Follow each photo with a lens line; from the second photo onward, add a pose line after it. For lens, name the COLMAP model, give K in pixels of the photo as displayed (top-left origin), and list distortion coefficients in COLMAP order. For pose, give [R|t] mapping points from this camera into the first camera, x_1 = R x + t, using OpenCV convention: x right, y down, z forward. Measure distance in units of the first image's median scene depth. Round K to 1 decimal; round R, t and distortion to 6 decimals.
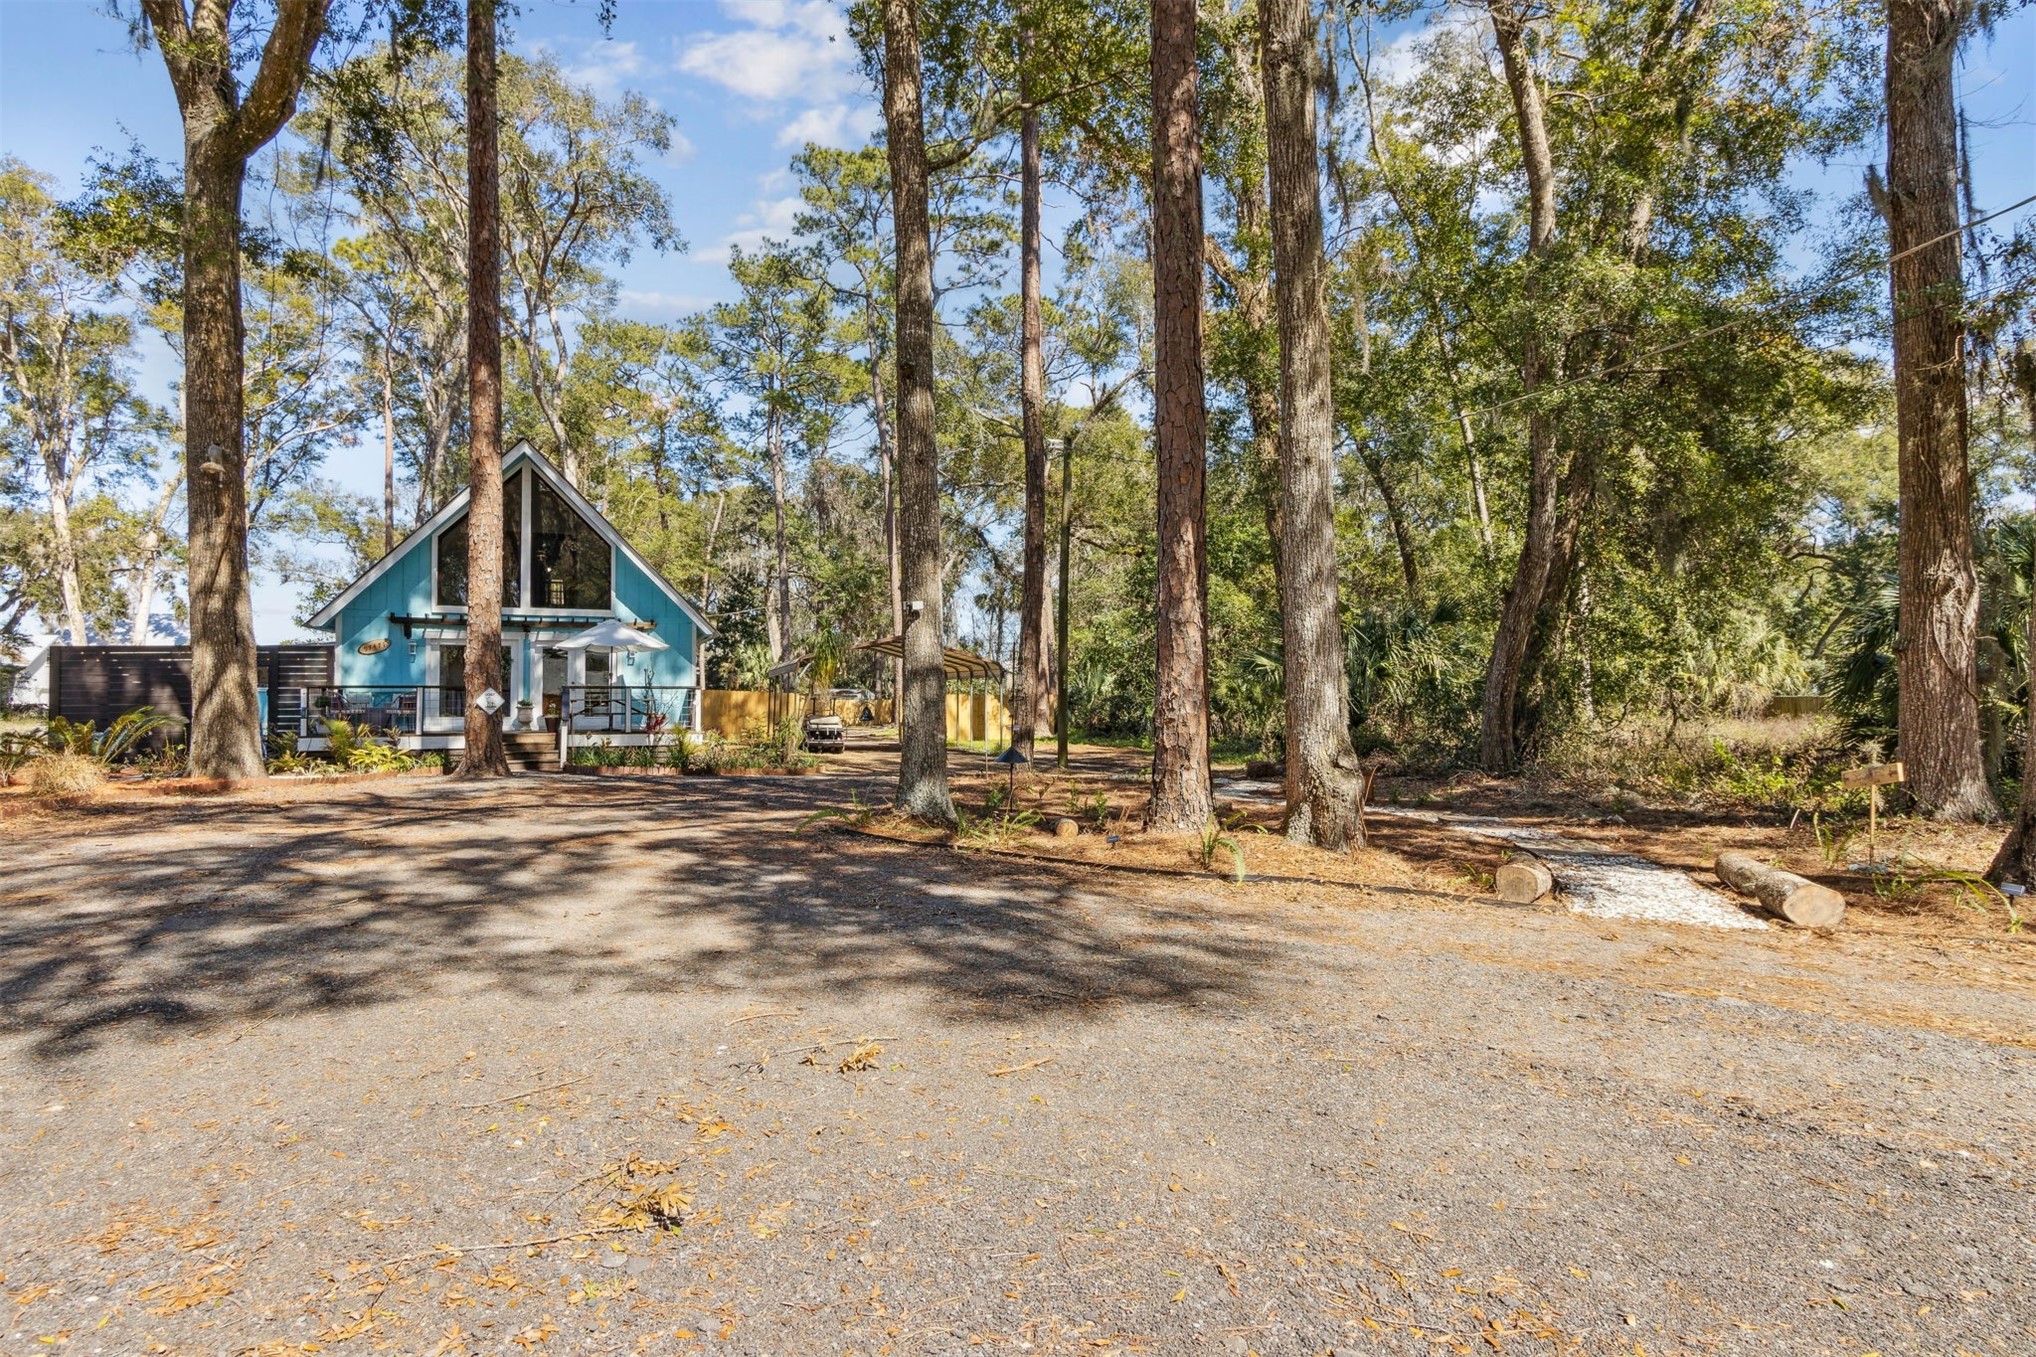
lens RADIAL K [[1030.4, 0, 1018.9], [0, 1030.4, 653.9], [0, 0, 1]] dist [0.003789, 0.000247]
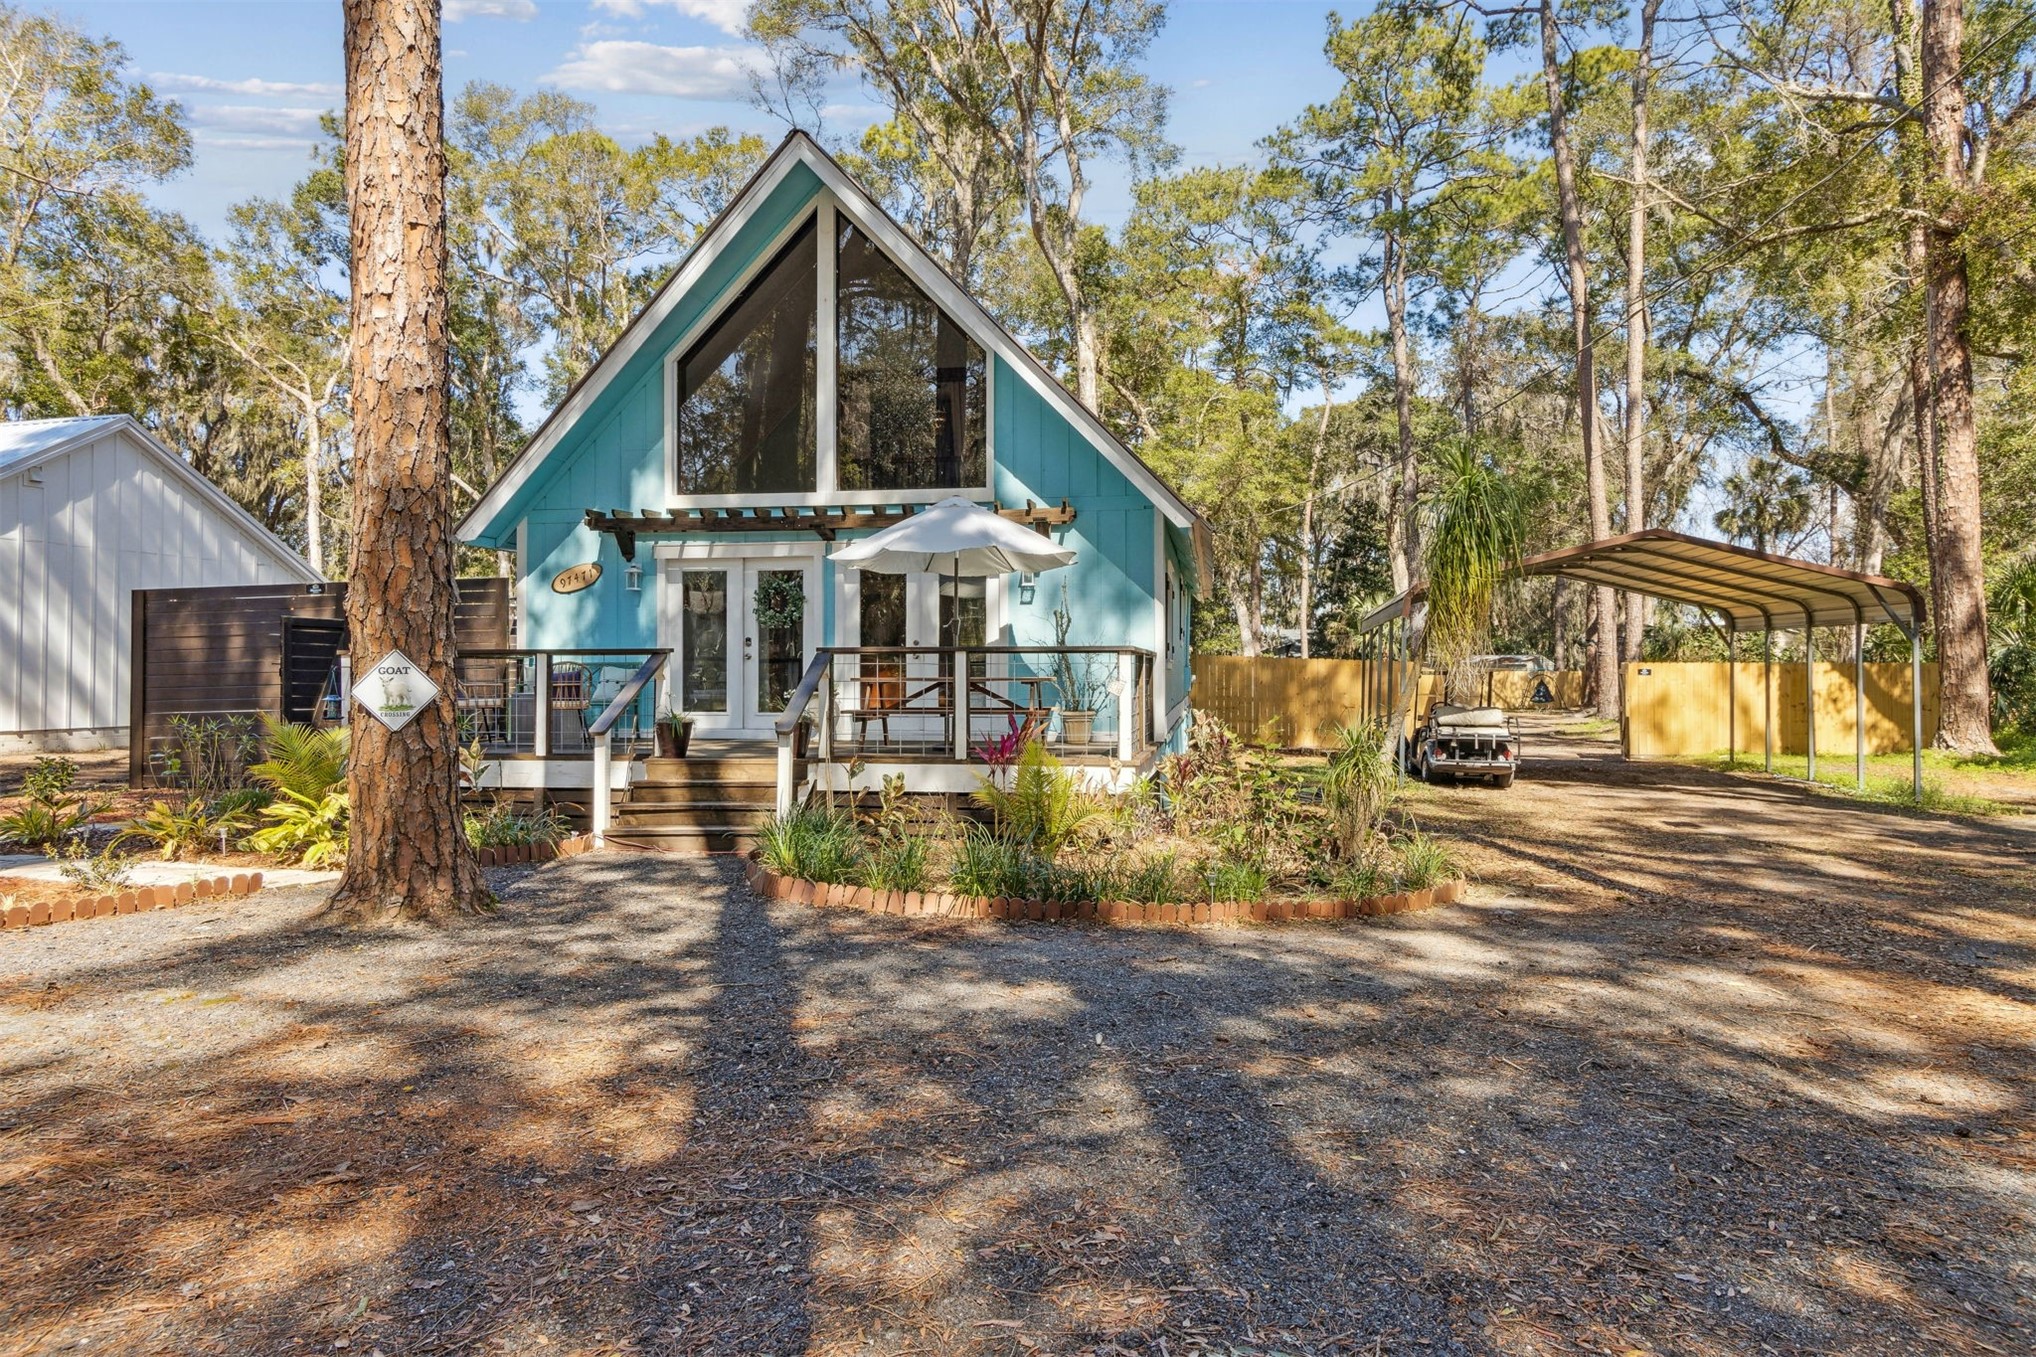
lens RADIAL K [[1176.6, 0, 1017.5], [0, 1176.6, 667.2], [0, 0, 1]] dist [0.004247, -0.000265]
pose [[0.847495, -0.000373, -0.530803, -0.053011], [0.023023, 0.999084, 0.036057, 0.011311], [0.530303, -0.042779, 0.846728, 0.296987]]
